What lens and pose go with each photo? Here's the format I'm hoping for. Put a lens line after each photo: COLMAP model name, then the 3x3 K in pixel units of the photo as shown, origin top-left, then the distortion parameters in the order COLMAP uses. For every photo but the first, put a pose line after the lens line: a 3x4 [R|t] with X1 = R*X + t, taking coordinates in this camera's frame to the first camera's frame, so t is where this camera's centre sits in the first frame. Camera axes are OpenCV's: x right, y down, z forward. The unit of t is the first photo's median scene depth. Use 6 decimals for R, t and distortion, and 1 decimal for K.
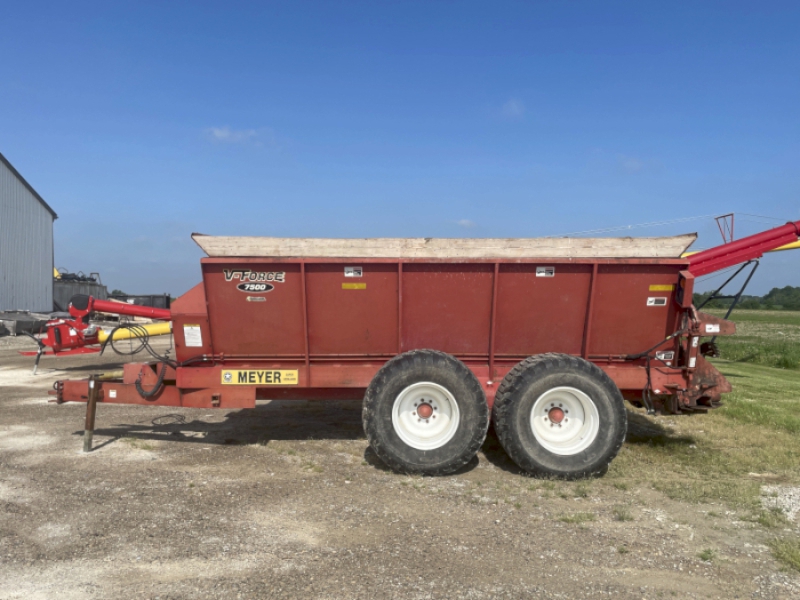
lens RADIAL K [[645.3, 0, 400.0], [0, 645.3, 300.0], [0, 0, 1]] dist [0.059492, -0.004934]
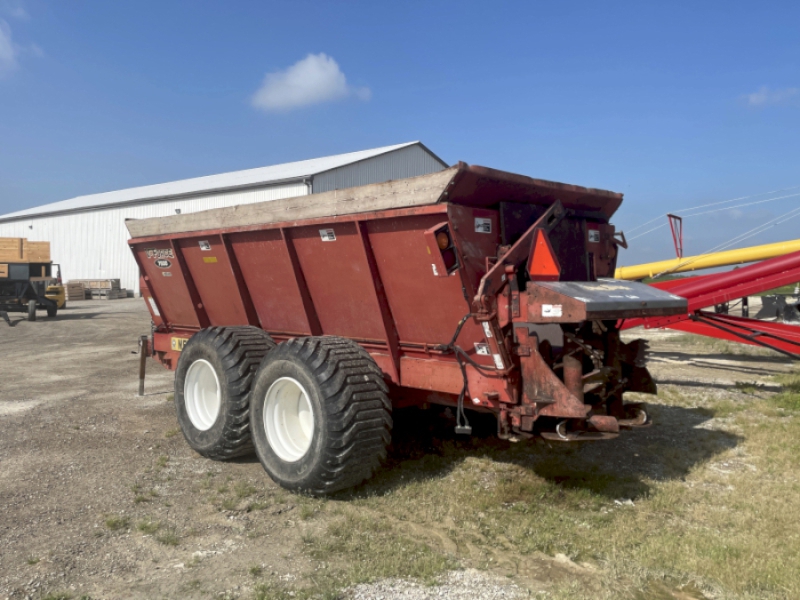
lens RADIAL K [[645.3, 0, 400.0], [0, 645.3, 300.0], [0, 0, 1]] dist [0.059492, -0.004934]
pose [[0.722868, 0.012696, -0.690869, 0.836734], [0.009432, 0.999557, 0.028238, 0.015056], [0.690922, -0.026929, 0.722428, 0.475961]]
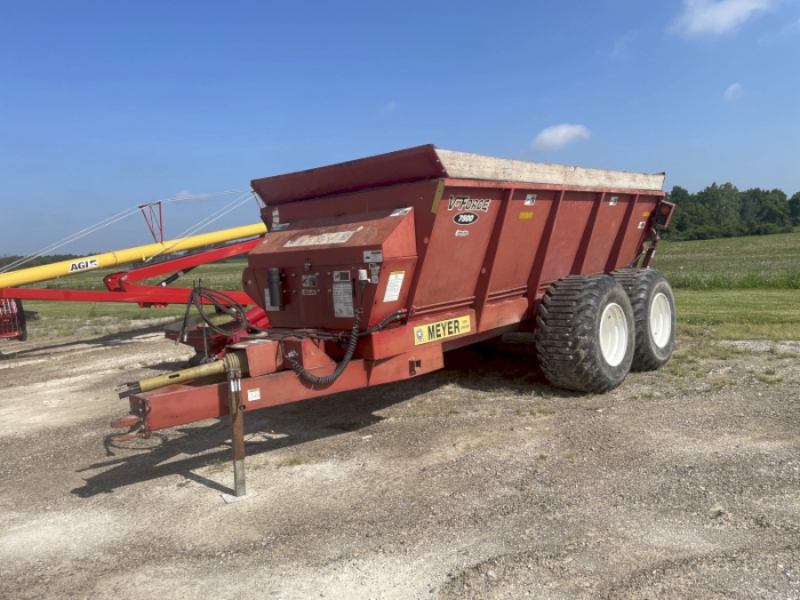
lens RADIAL K [[617.7, 0, 400.0], [0, 617.7, 300.0], [0, 0, 1]] dist [0.005208, -0.000670]
pose [[0.663891, -0.113234, 0.739207, -0.869612], [0.066308, 0.993490, 0.092634, 0.005182], [-0.744884, -0.012483, 0.667078, 0.538778]]
